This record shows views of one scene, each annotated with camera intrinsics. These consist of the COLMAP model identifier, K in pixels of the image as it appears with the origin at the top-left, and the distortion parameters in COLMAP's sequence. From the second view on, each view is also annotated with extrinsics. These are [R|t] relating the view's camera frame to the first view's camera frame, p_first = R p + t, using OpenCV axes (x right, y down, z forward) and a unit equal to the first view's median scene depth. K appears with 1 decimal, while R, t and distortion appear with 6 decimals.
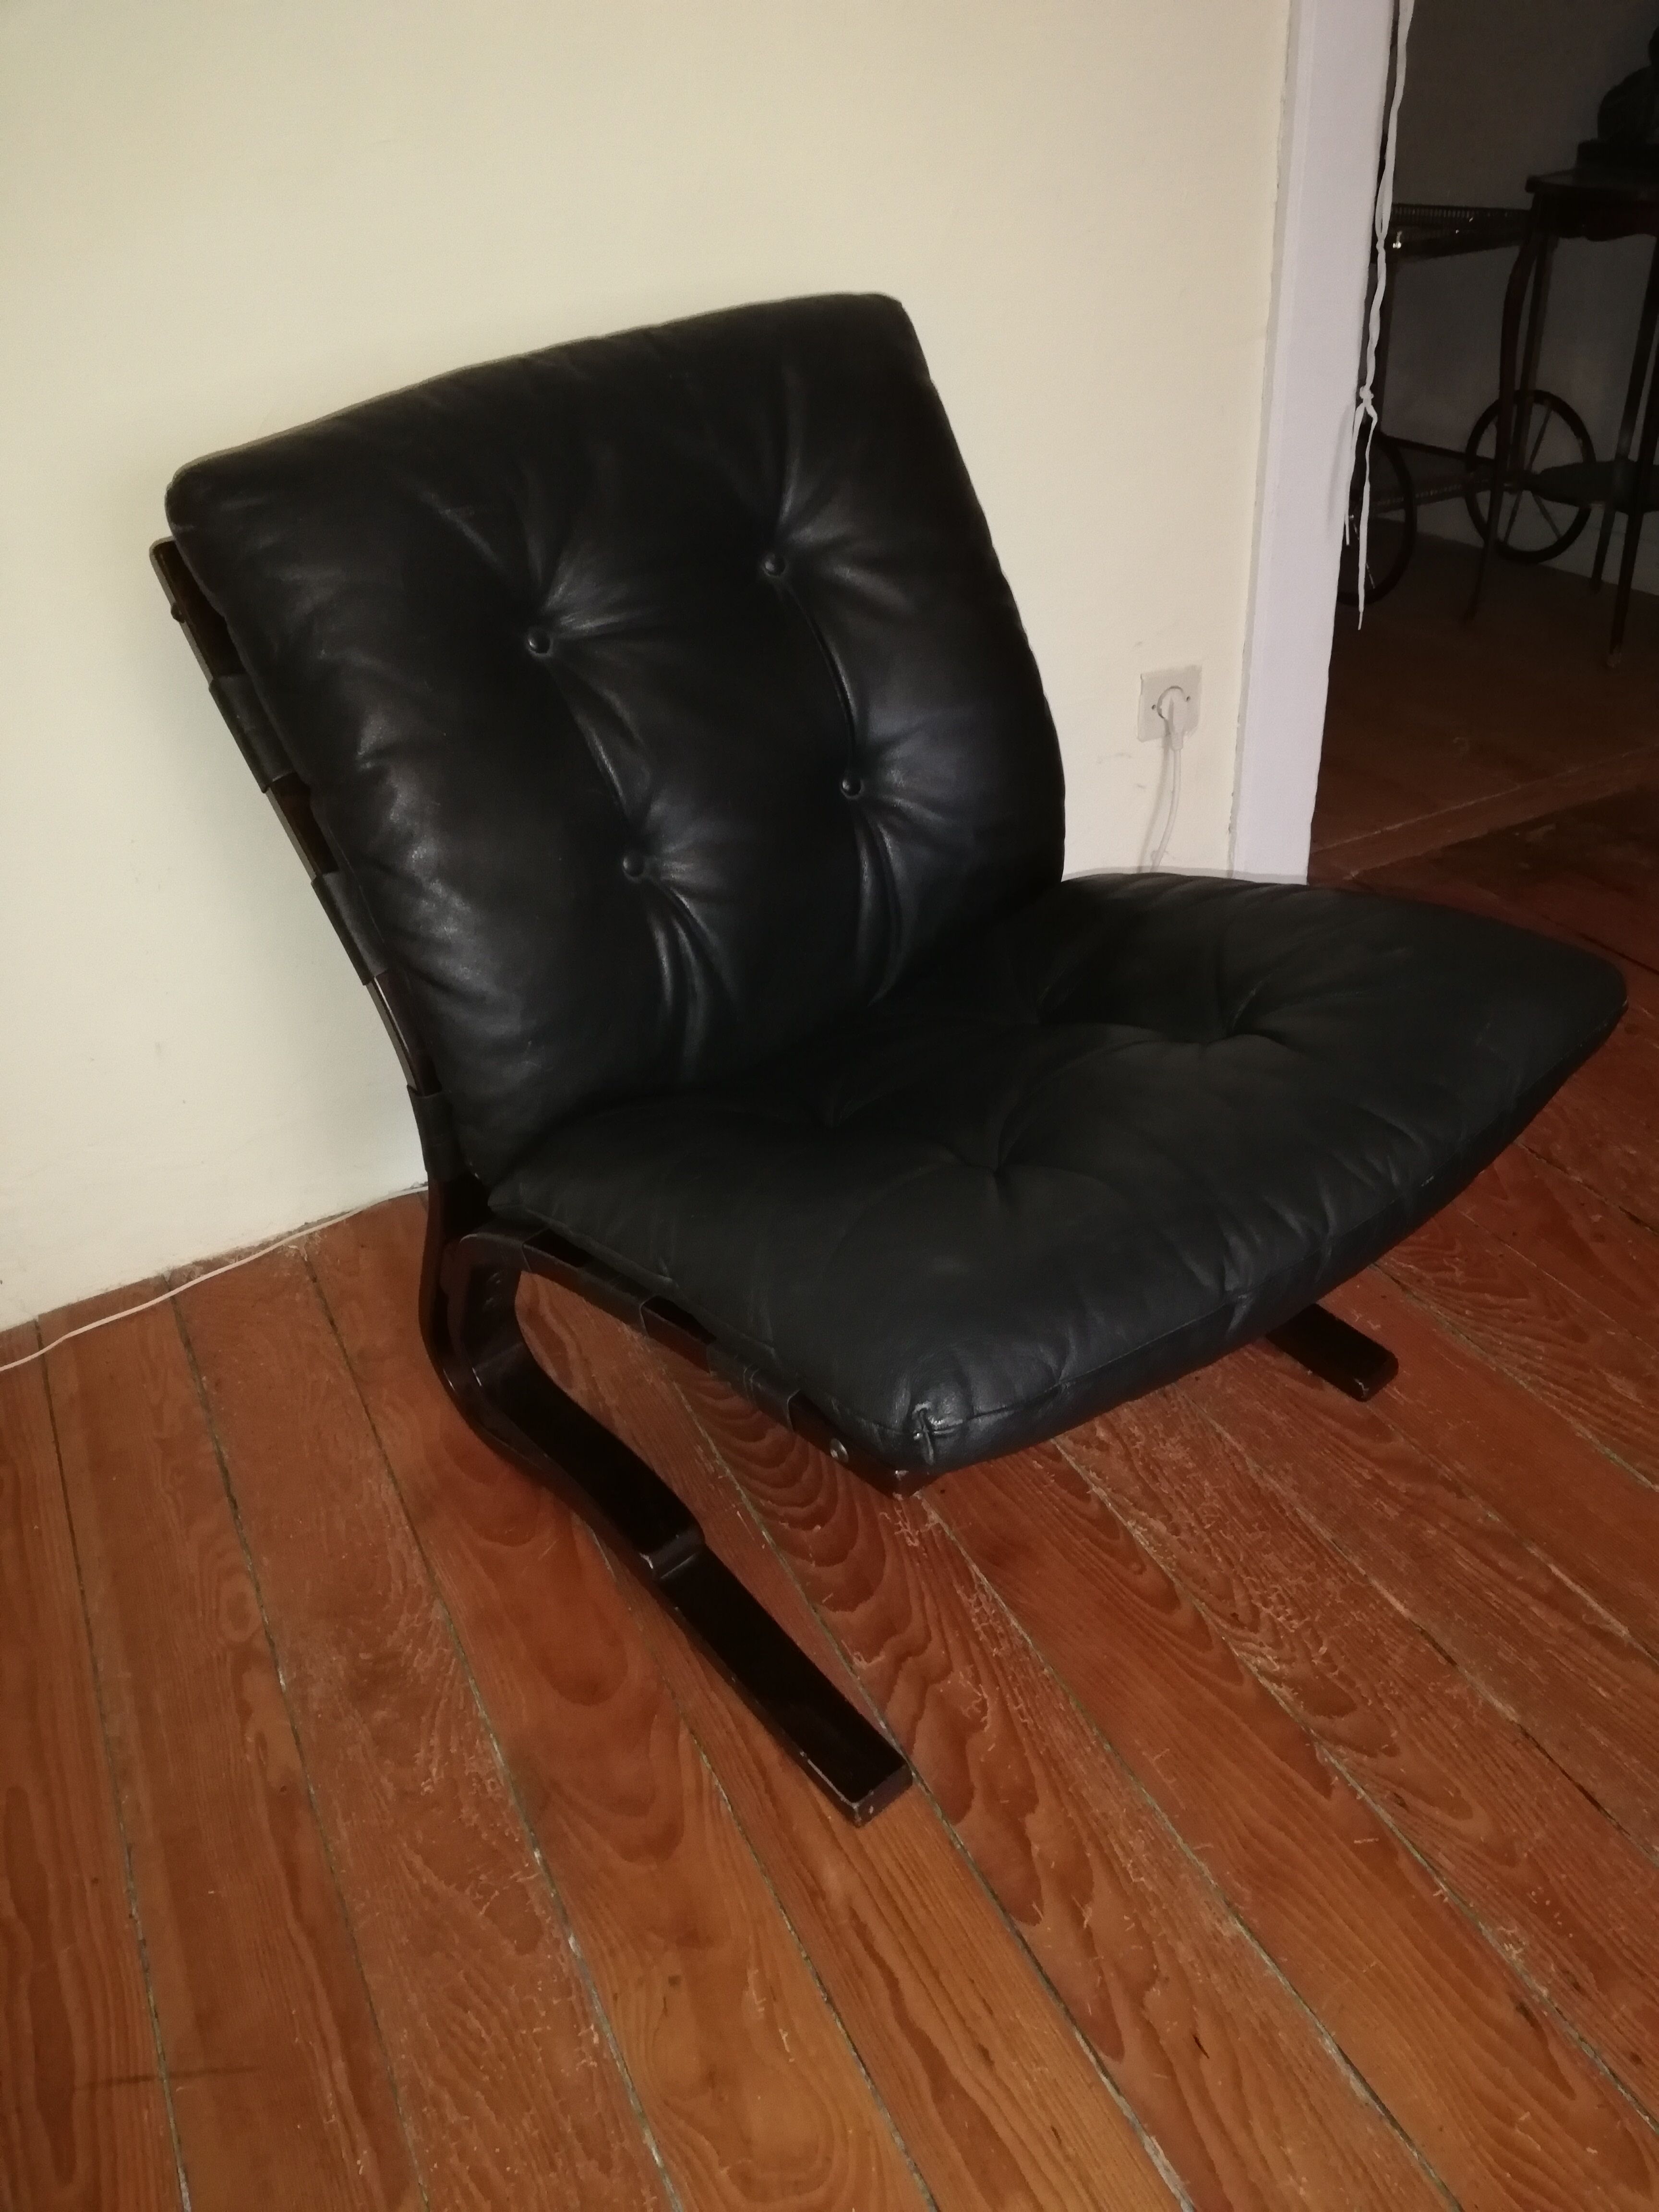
lens RADIAL K [[1671.5, 0, 829.5], [0, 1671.5, 1106.0], [0, 0, 1]] dist [0.040790, -0.054036]
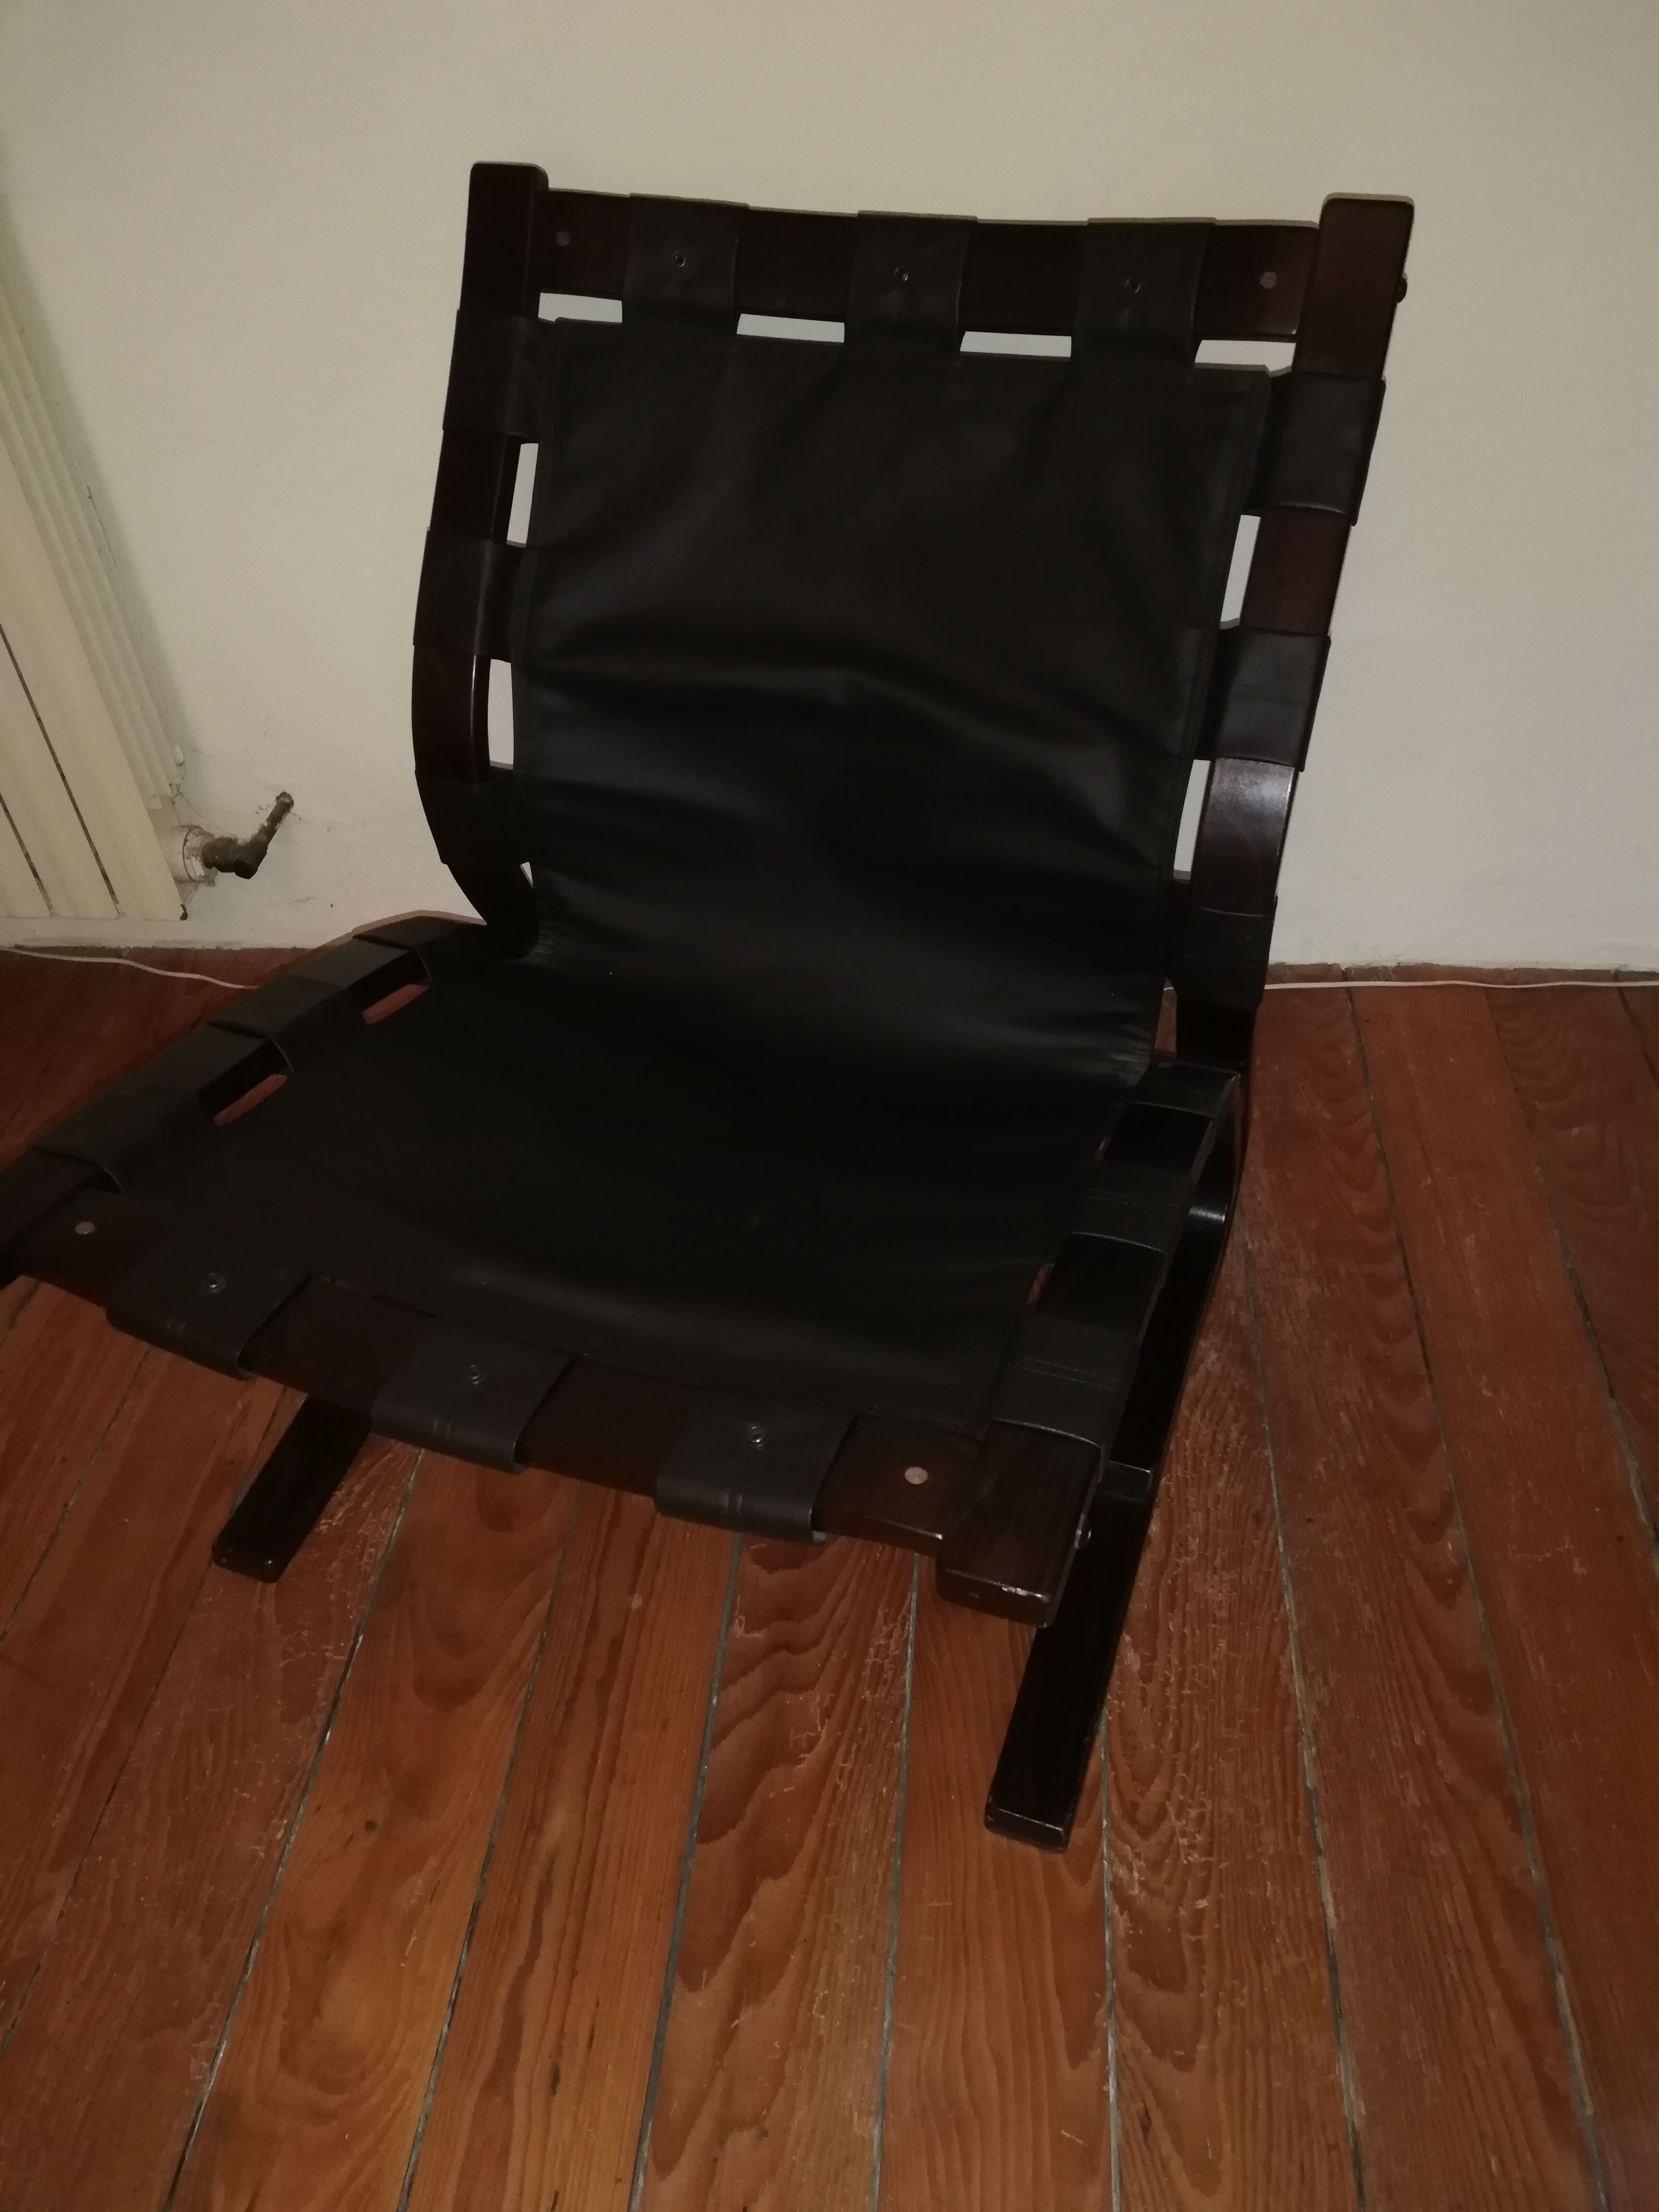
lens RADIAL K [[1671.5, 0, 829.5], [0, 1671.5, 1106.0], [0, 0, 1]] dist [0.040790, -0.054036]
pose [[0.843465, 0.380309, -0.379383, 0.299007], [-0.314061, 0.922087, 0.226100, -0.153420], [0.435812, -0.071558, 0.897189, 0.221604]]
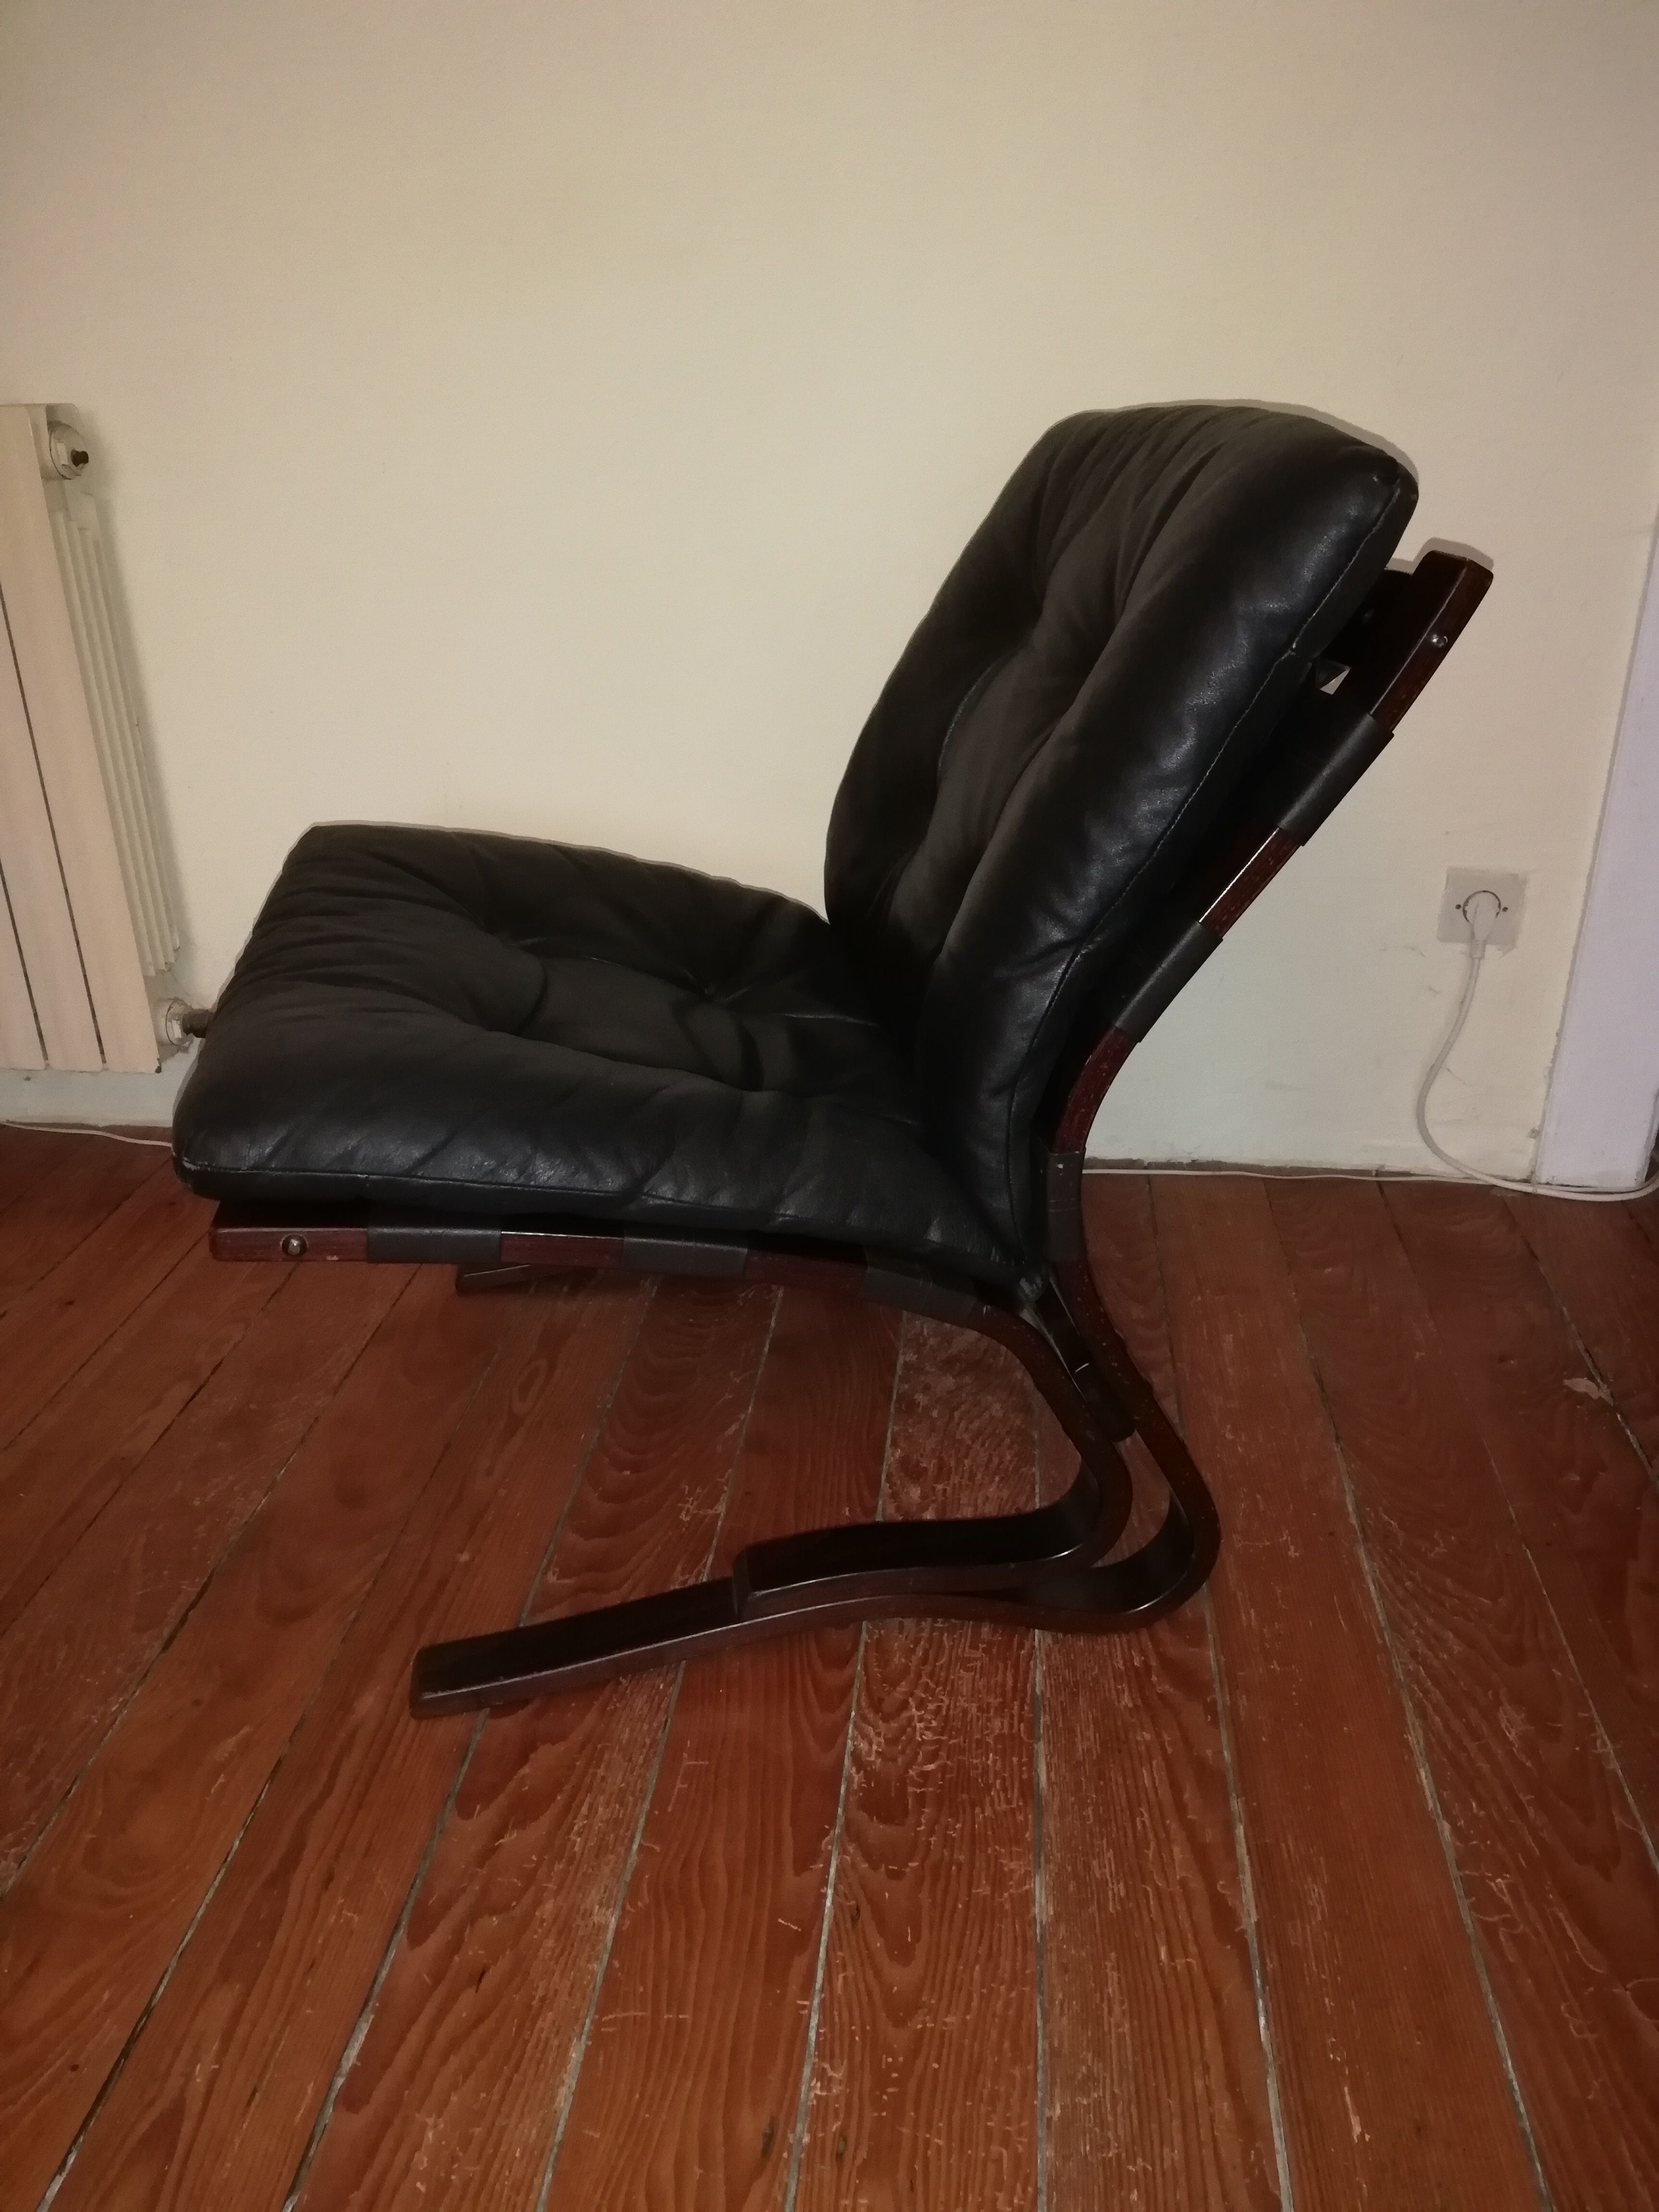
lens RADIAL K [[1671.5, 0, 829.5], [0, 1671.5, 1106.0], [0, 0, 1]] dist [0.040790, -0.054036]
pose [[0.833670, 0.286089, -0.472385, 0.564705], [-0.354400, 0.933147, -0.060310, 0.063848], [0.423551, 0.217692, 0.879326, 0.103658]]
